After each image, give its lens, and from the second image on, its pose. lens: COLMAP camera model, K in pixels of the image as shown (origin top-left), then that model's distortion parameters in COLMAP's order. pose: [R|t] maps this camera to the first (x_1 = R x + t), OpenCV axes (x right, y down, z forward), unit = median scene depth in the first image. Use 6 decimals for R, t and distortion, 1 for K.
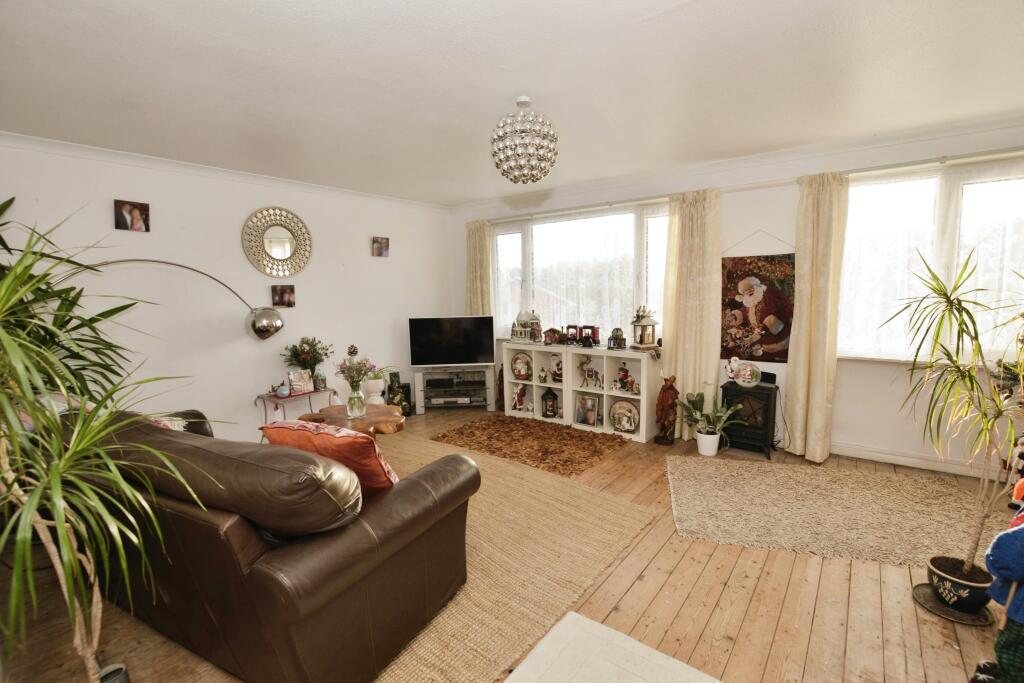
lens RADIAL K [[463.2, 0, 512.0], [0, 463.2, 341.5], [0, 0, 1]] dist [-0.034568, -0.000094]
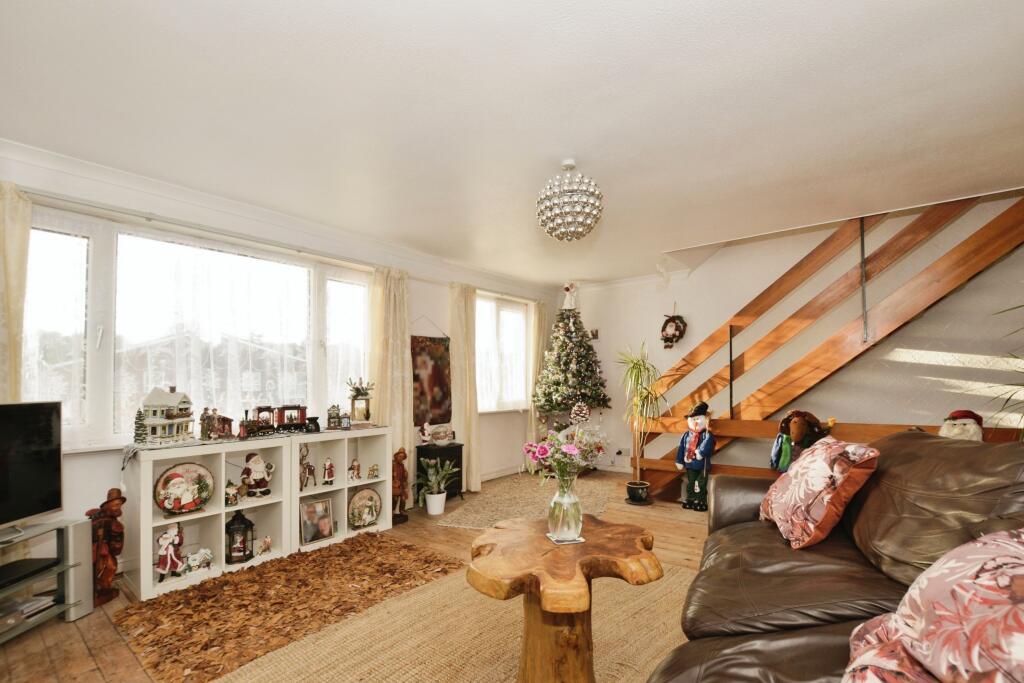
lens RADIAL K [[475.3, 0, 513.3], [0, 475.3, 375.3], [0, 0, 1]] dist [0.000023, 0.000060]
pose [[-0.003528, 0.035074, 0.999378, -0.626004], [0.119426, 0.992247, -0.034402, -0.014815], [-0.992837, 0.119230, -0.007690, 0.708876]]
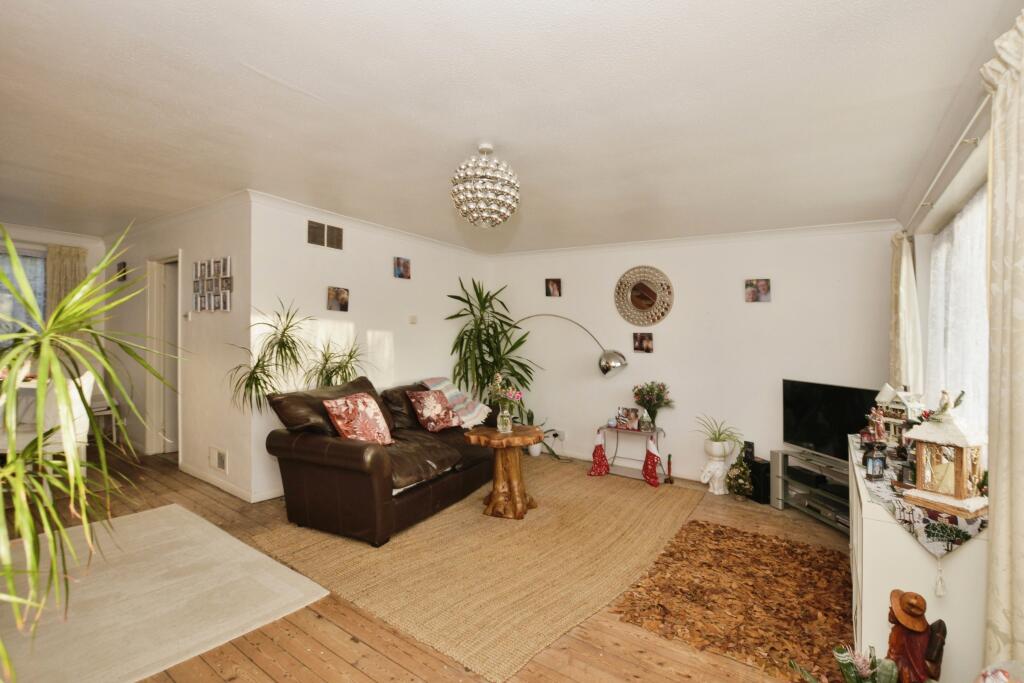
lens RADIAL K [[463.2, 0, 512.0], [0, 463.2, 341.5], [0, 0, 1]] dist [-0.034568, -0.000094]
pose [[0.048290, 0.017615, -0.998678, 0.628744], [-0.149417, 0.988721, 0.010215, -0.064471], [0.987594, 0.148726, 0.050377, 0.624104]]
